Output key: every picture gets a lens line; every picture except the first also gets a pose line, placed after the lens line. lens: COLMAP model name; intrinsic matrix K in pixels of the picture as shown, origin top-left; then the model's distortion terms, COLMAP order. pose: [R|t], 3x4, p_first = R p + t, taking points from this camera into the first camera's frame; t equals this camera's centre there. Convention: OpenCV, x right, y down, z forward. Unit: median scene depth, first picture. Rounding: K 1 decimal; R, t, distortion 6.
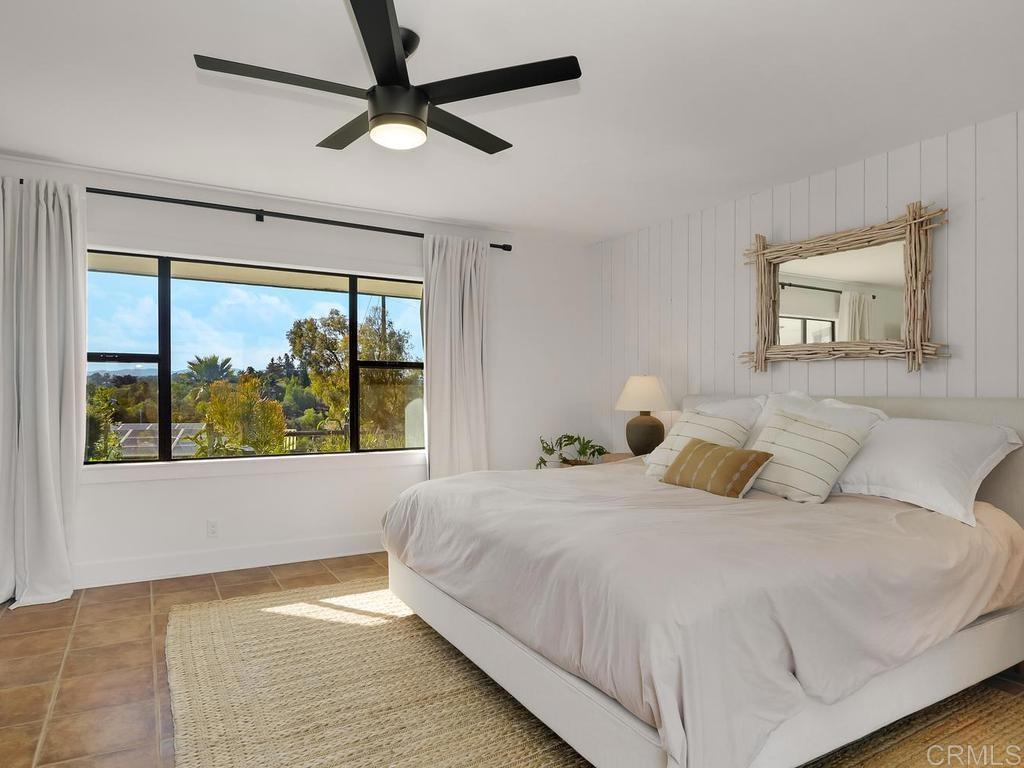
lens RADIAL K [[611.3, 0, 512.0], [0, 611.3, 384.0], [0, 0, 1]] dist [-0.001364, -0.000485]
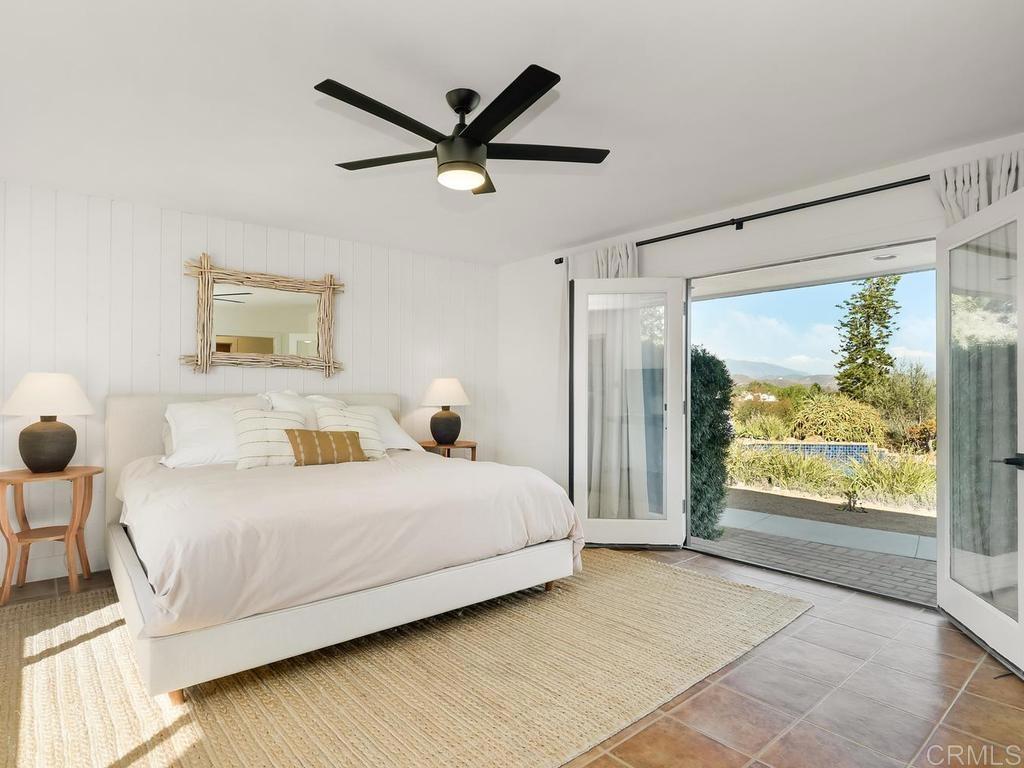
lens RADIAL K [[611.3, 0, 512.0], [0, 611.3, 384.0], [0, 0, 1]] dist [-0.001364, -0.000485]
pose [[-0.214137, 0.010718, 0.976745, -1.010104], [-0.004560, 0.999918, -0.011972, 0.013704], [-0.976793, -0.007017, -0.214070, 0.842594]]
